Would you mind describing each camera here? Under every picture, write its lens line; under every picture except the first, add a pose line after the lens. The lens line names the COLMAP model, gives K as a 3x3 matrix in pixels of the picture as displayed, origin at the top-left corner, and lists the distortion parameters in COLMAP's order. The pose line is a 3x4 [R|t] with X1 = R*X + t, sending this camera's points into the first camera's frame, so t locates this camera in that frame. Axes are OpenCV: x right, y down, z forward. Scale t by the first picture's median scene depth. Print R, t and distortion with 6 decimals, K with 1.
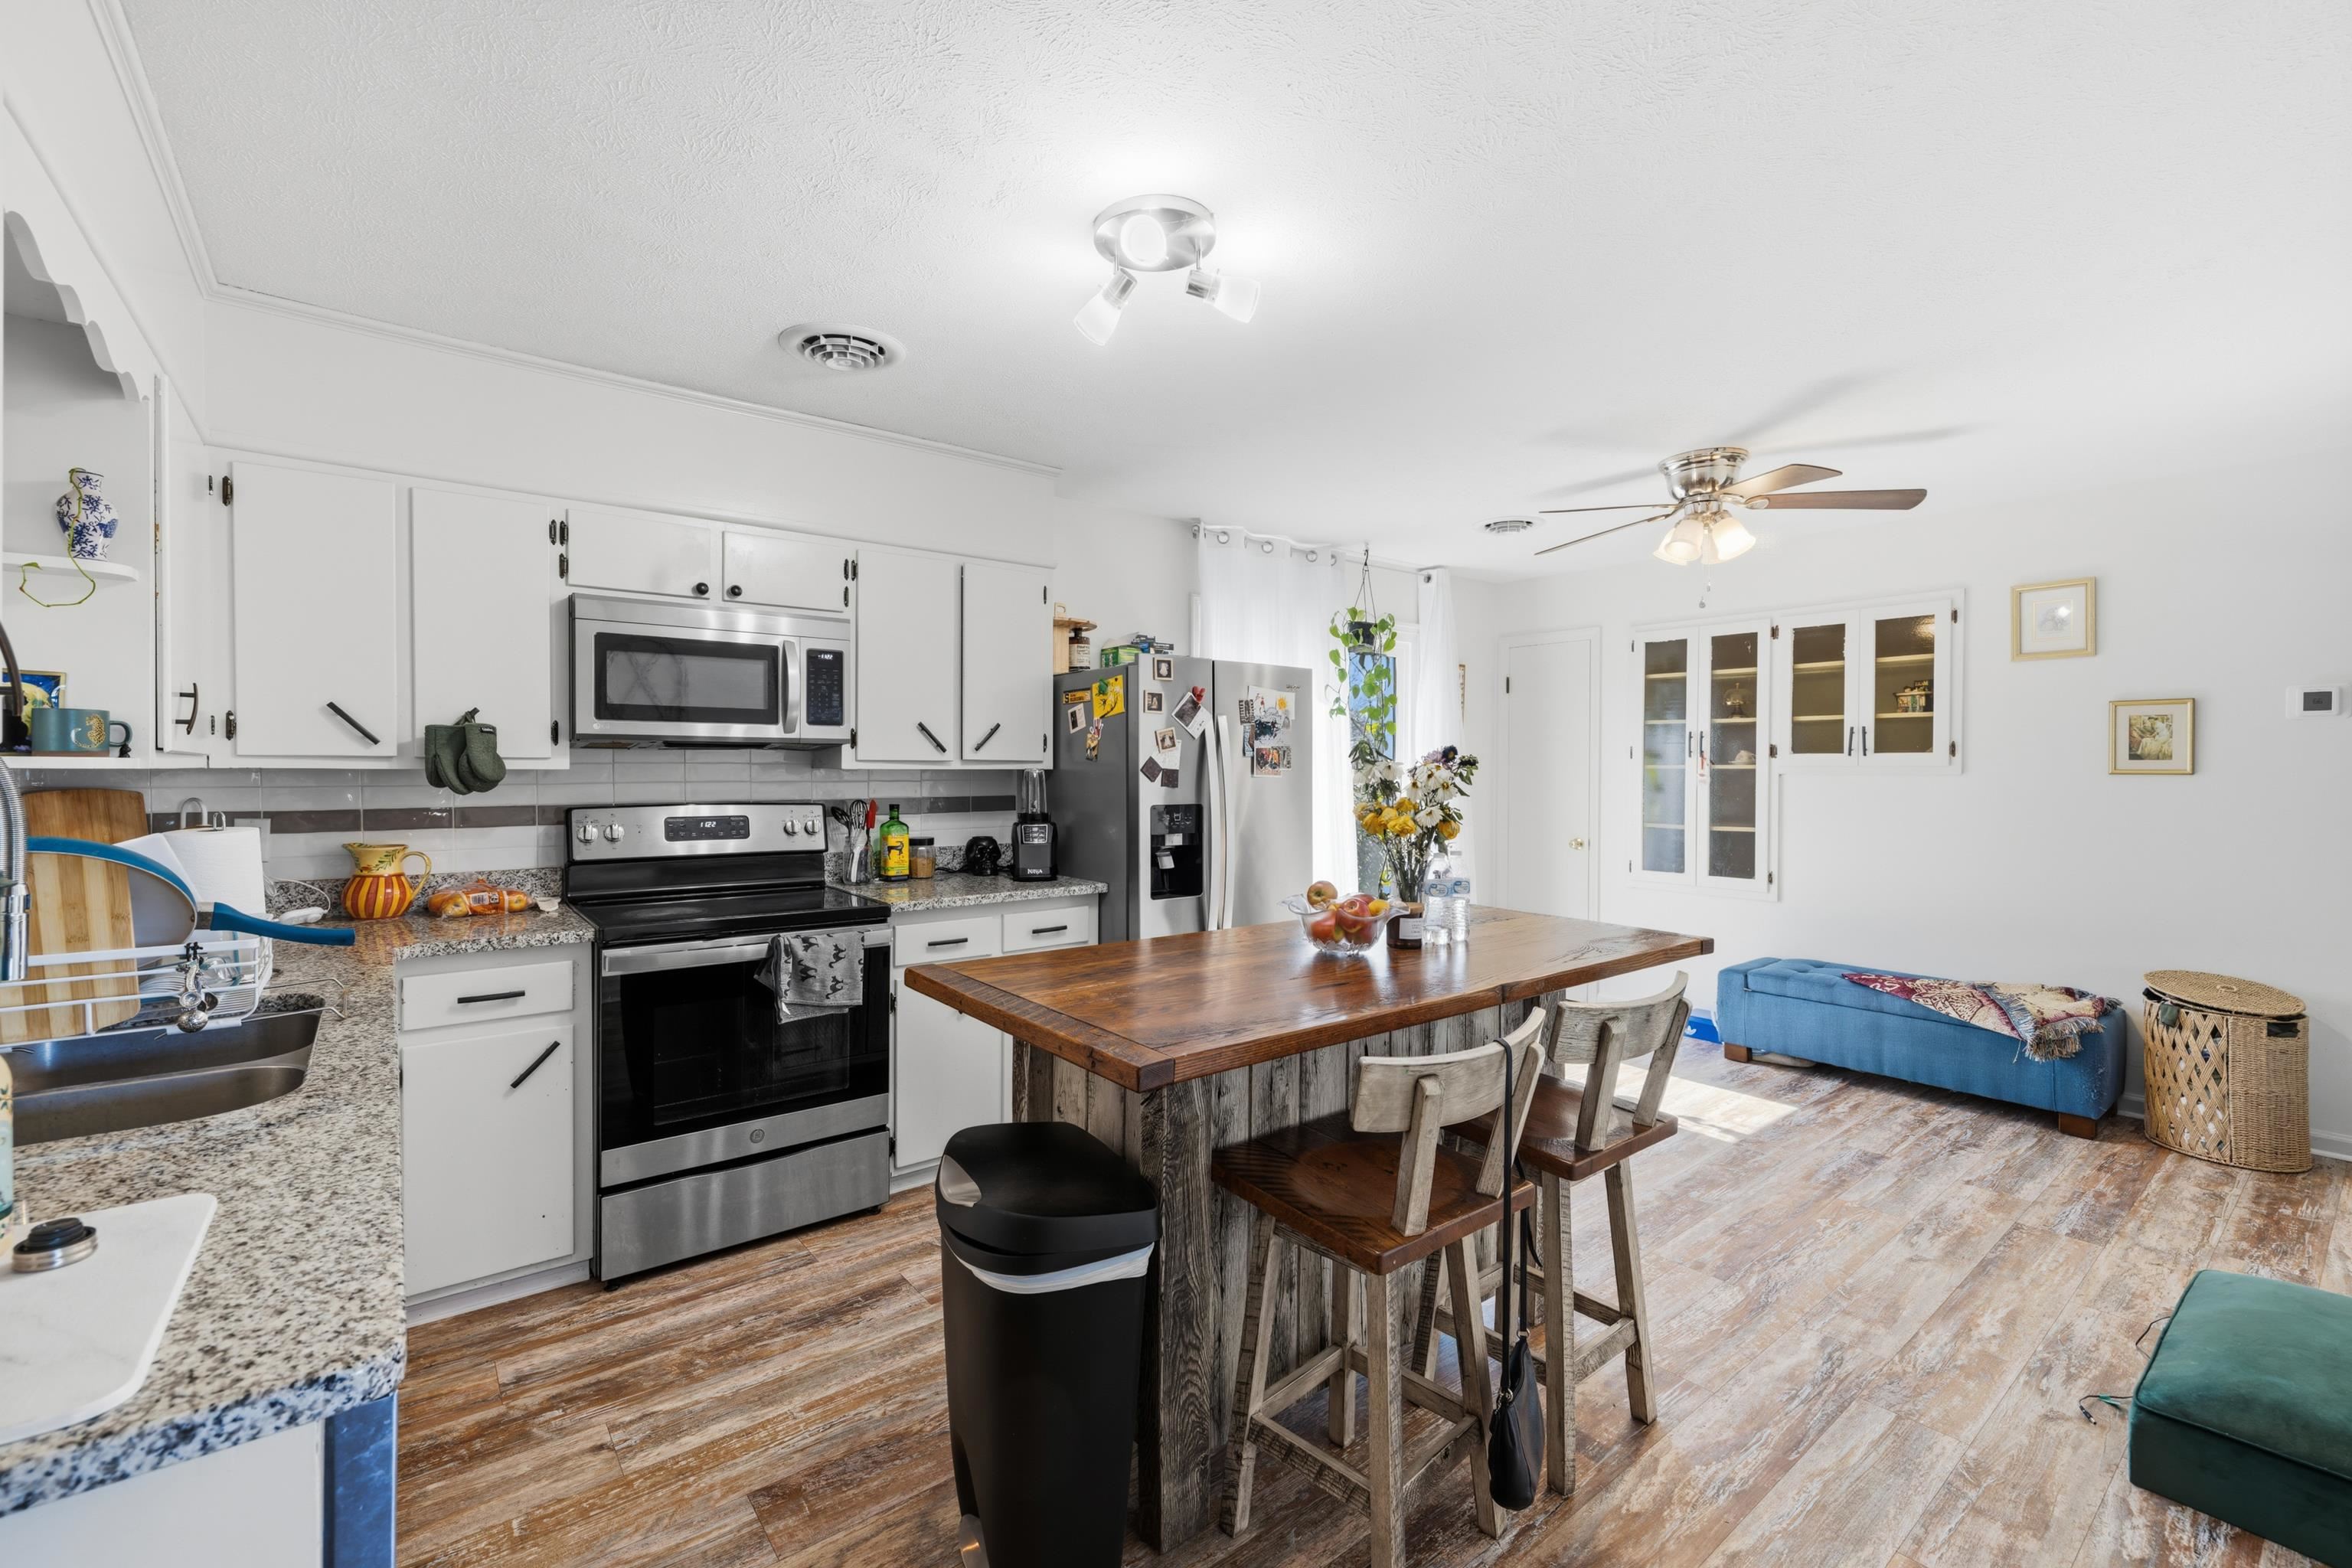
lens RADIAL K [[1004.7, 0, 1175.6], [0, 1004.7, 775.8], [0, 0, 1]] dist [-0.003970, 0.001350]
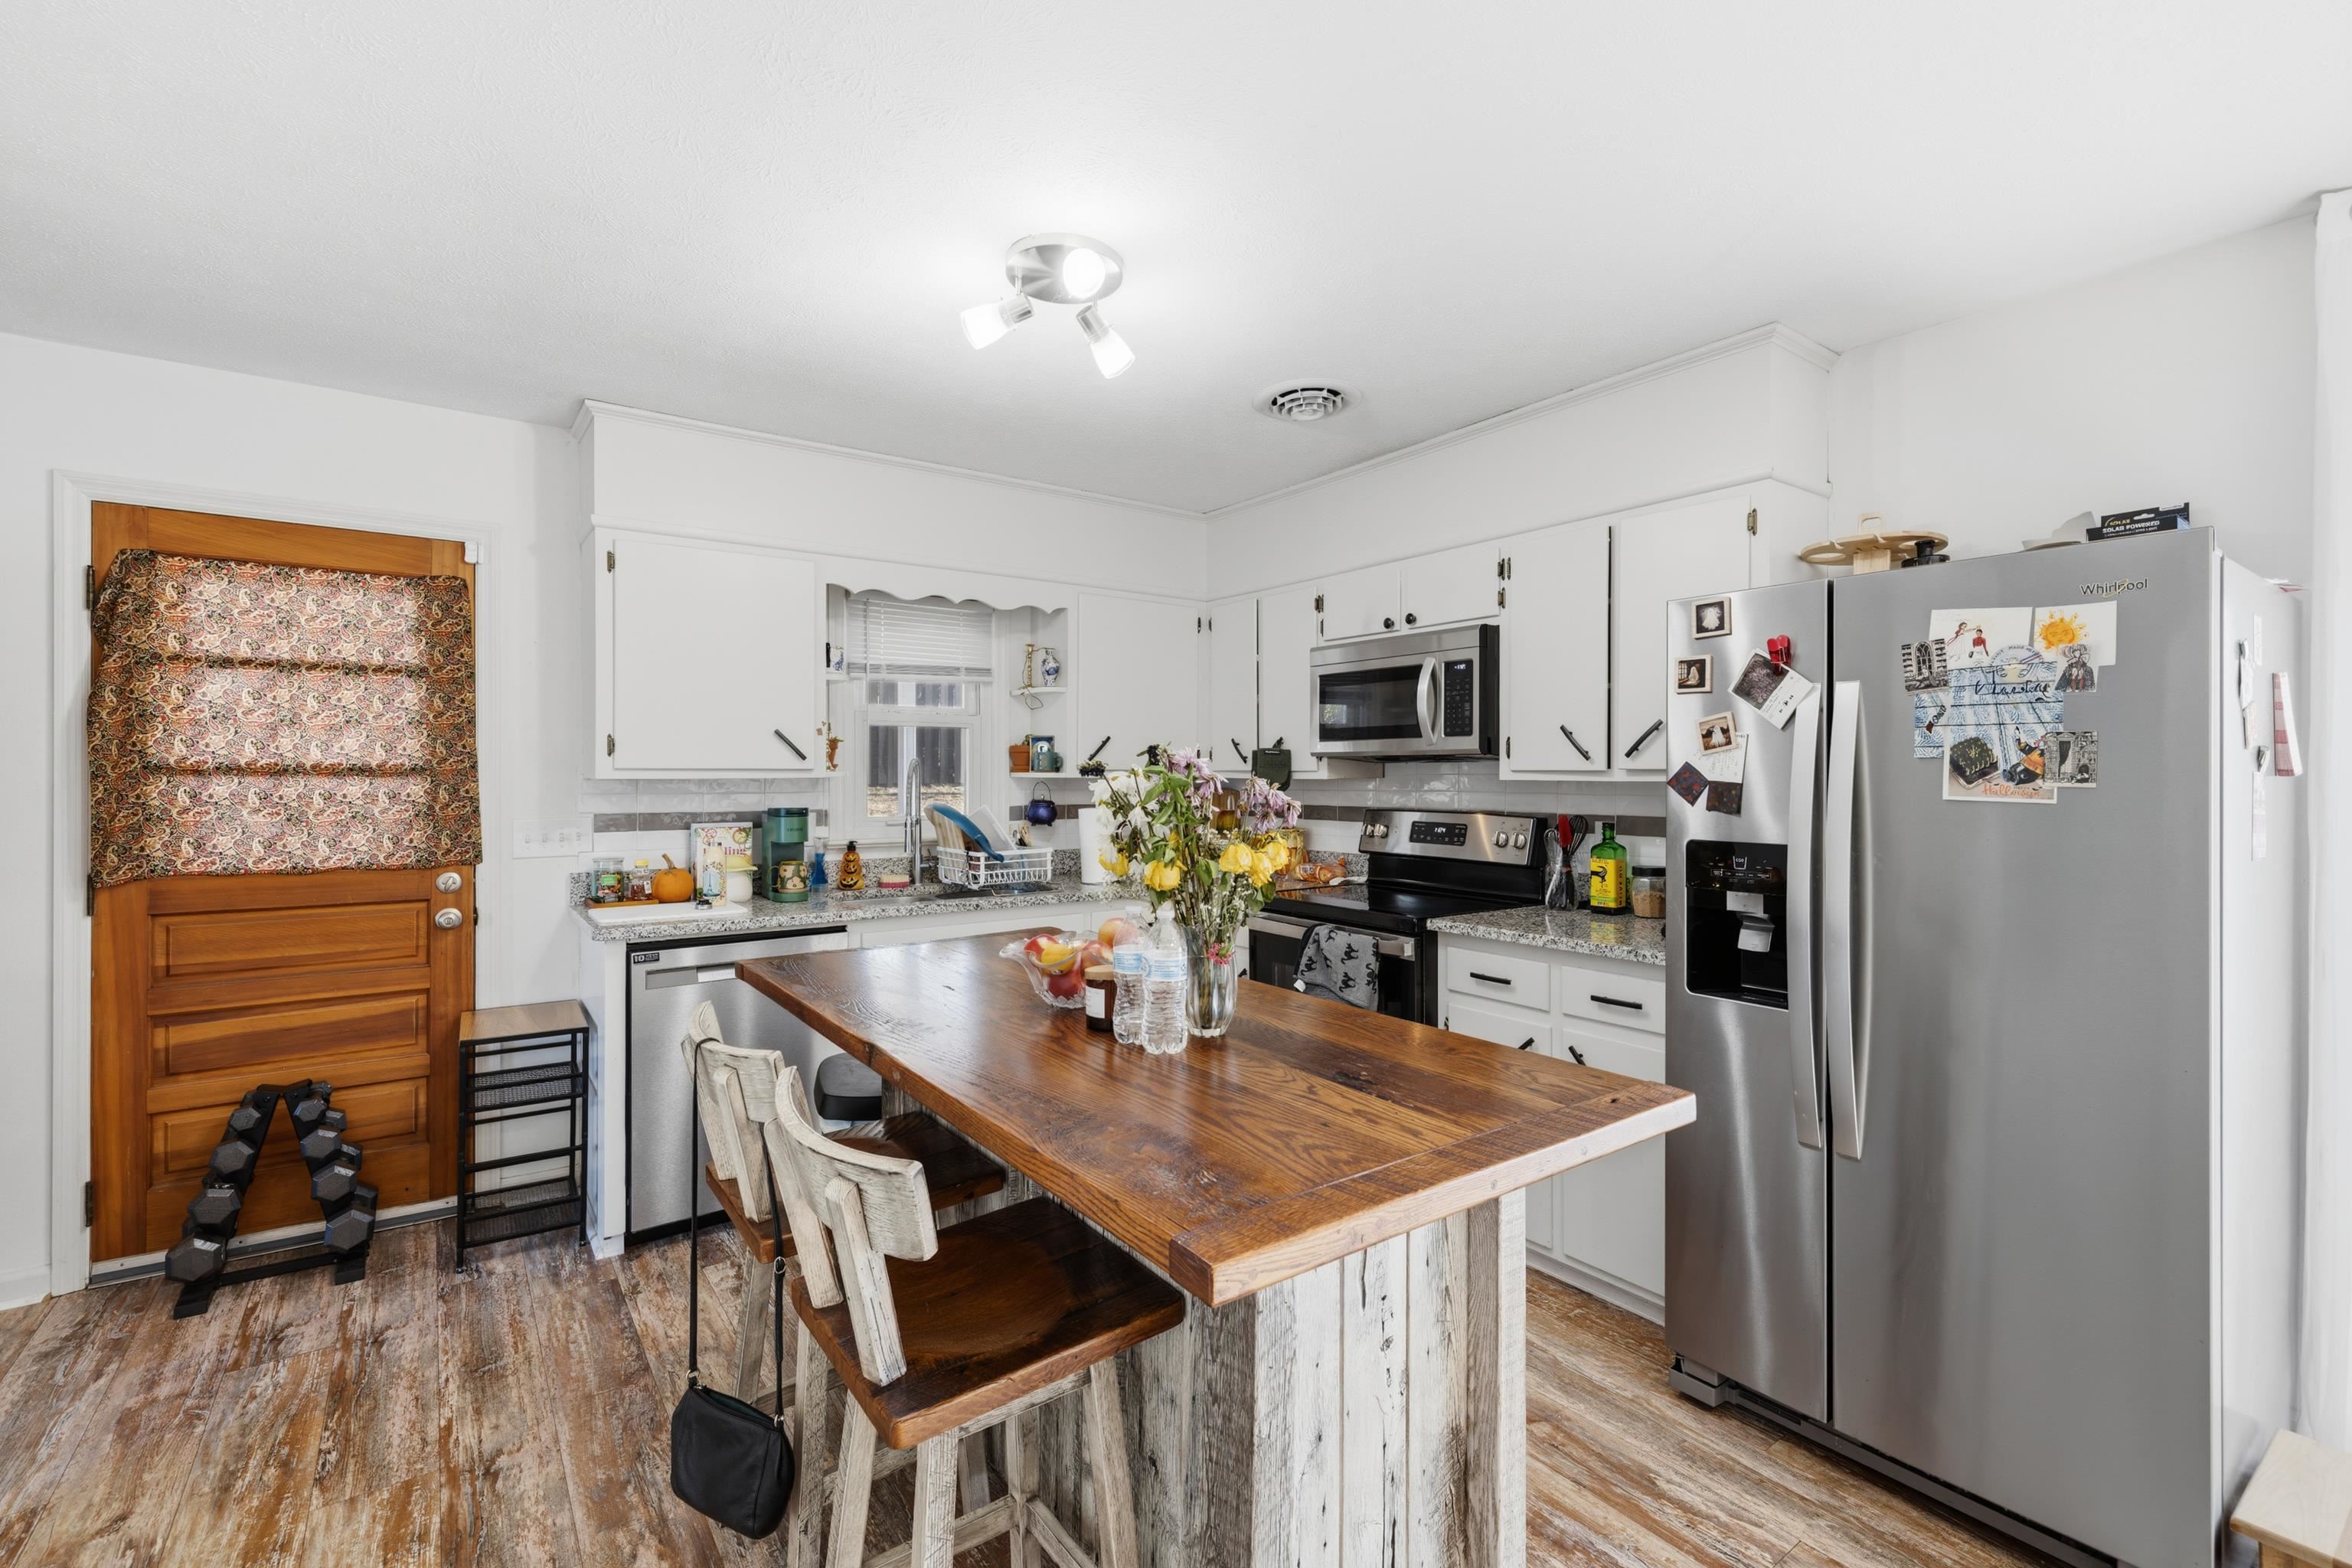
lens RADIAL K [[1004.7, 0, 1171.1], [0, 1004.7, 775.6], [0, 0, 1]] dist [-0.003970, 0.001350]
pose [[-0.047943, -0.001762, -0.998849, 0.610128], [-0.012051, 0.999927, -0.001186, -0.006213], [0.998777, 0.011981, -0.047961, 0.711279]]
